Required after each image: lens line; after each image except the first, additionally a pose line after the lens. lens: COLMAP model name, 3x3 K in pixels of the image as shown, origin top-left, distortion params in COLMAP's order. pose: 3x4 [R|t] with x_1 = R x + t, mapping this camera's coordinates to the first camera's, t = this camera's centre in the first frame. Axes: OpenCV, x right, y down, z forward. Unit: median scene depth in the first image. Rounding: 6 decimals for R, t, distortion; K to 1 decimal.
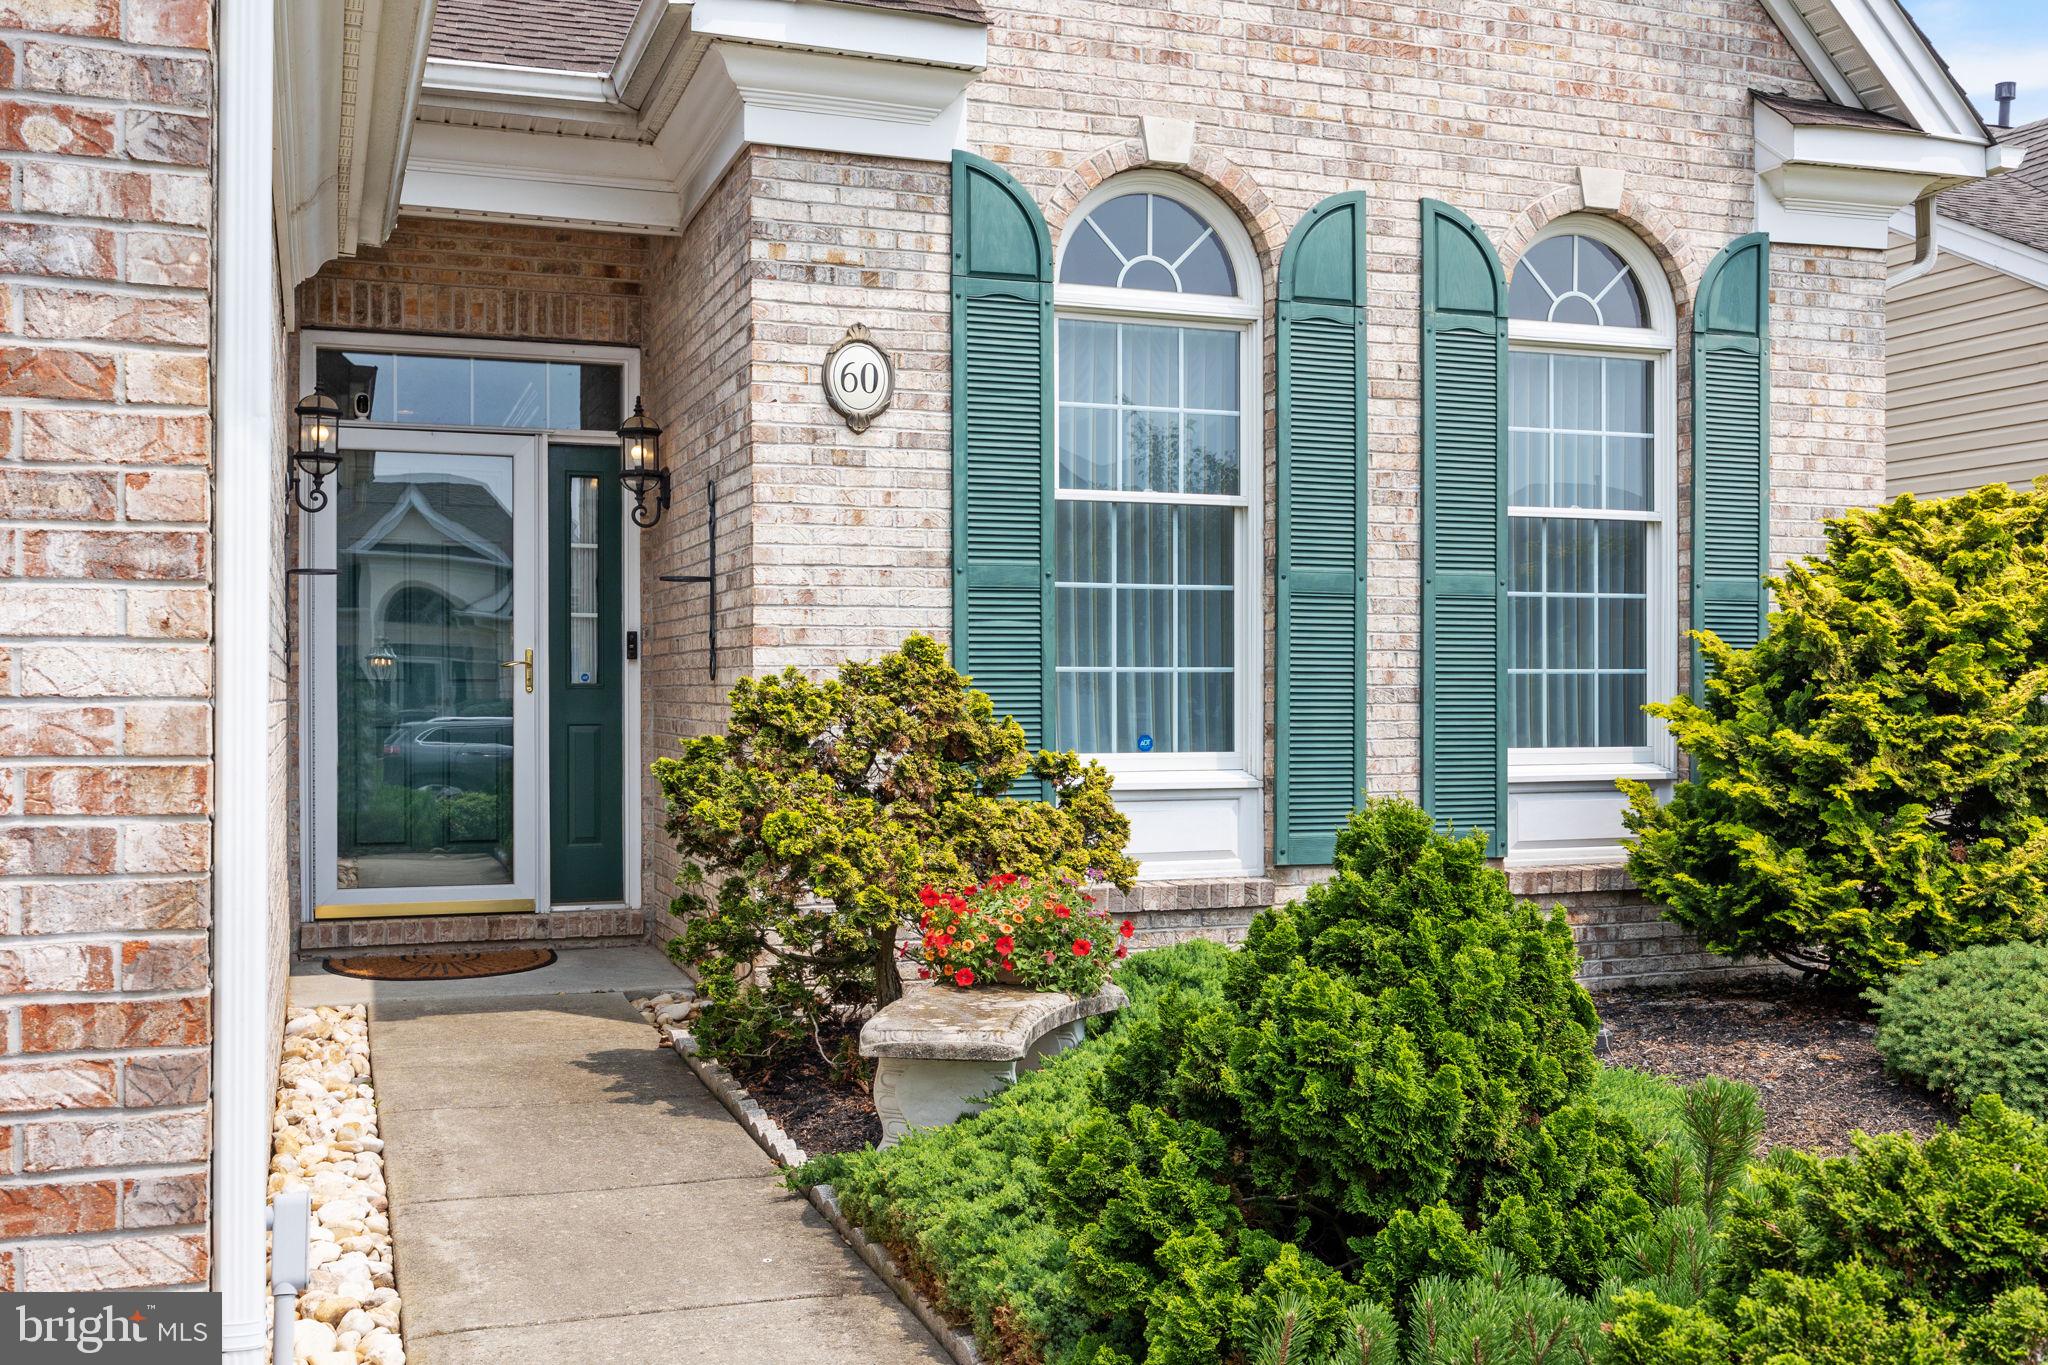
lens RADIAL K [[1938.8, 0, 1025.1], [0, 1938.8, 698.4], [0, 0, 1]] dist [-0.002507, 0.002020]
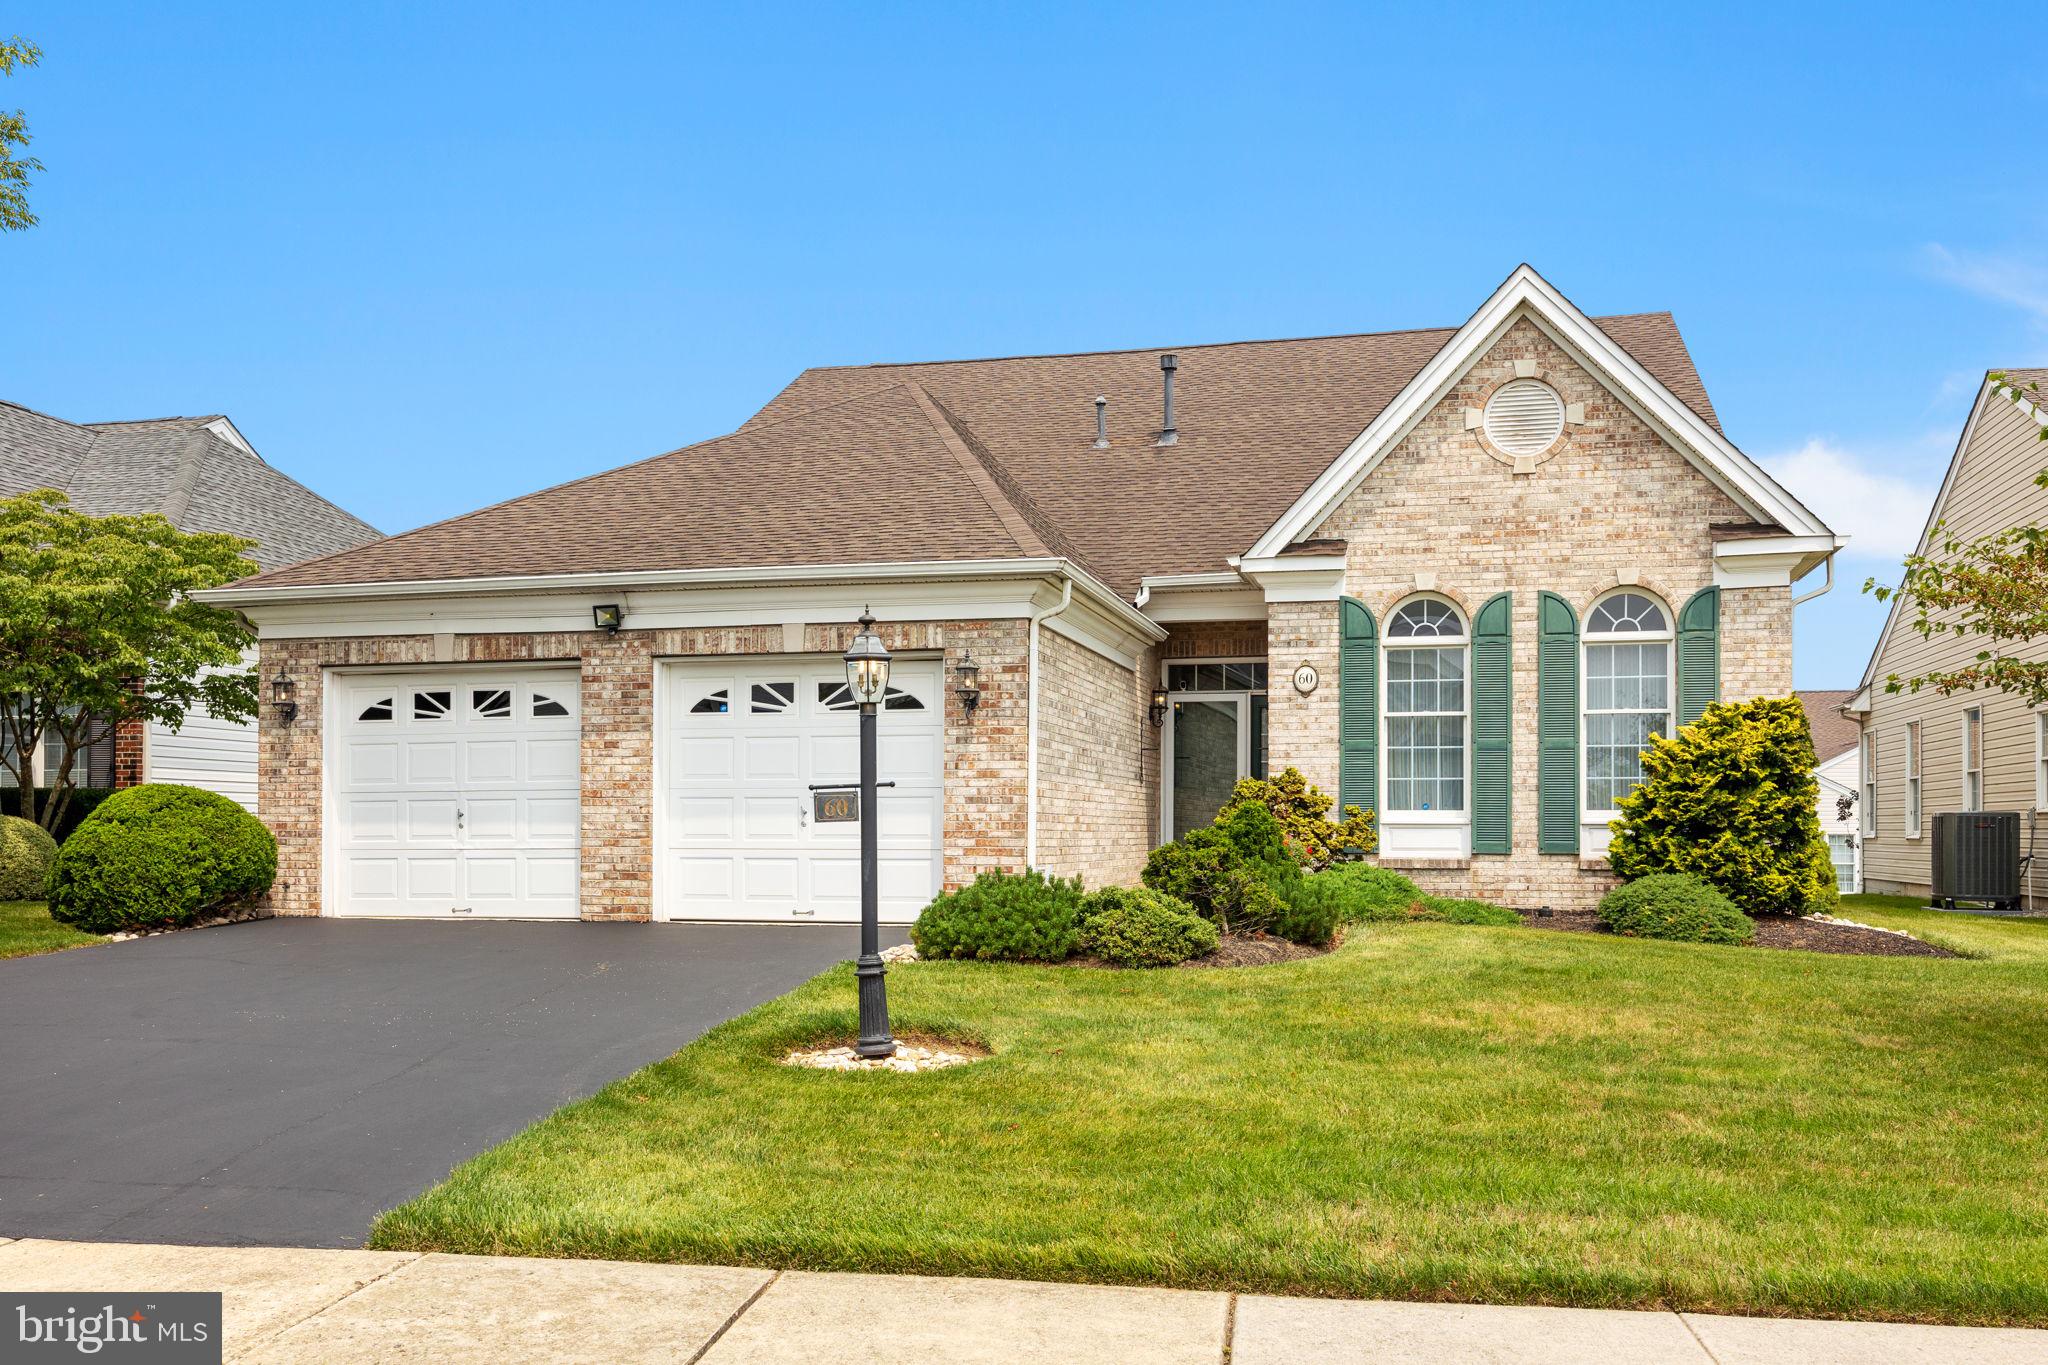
lens RADIAL K [[1938.8, 0, 1025.1], [0, 1938.8, 698.4], [0, 0, 1]] dist [-0.002507, 0.002020]
pose [[0.825177, -0.036952, -0.563665, 1.089677], [-0.004617, 0.997383, -0.072145, 0.067919], [0.564856, 0.062135, 0.822847, -1.467908]]
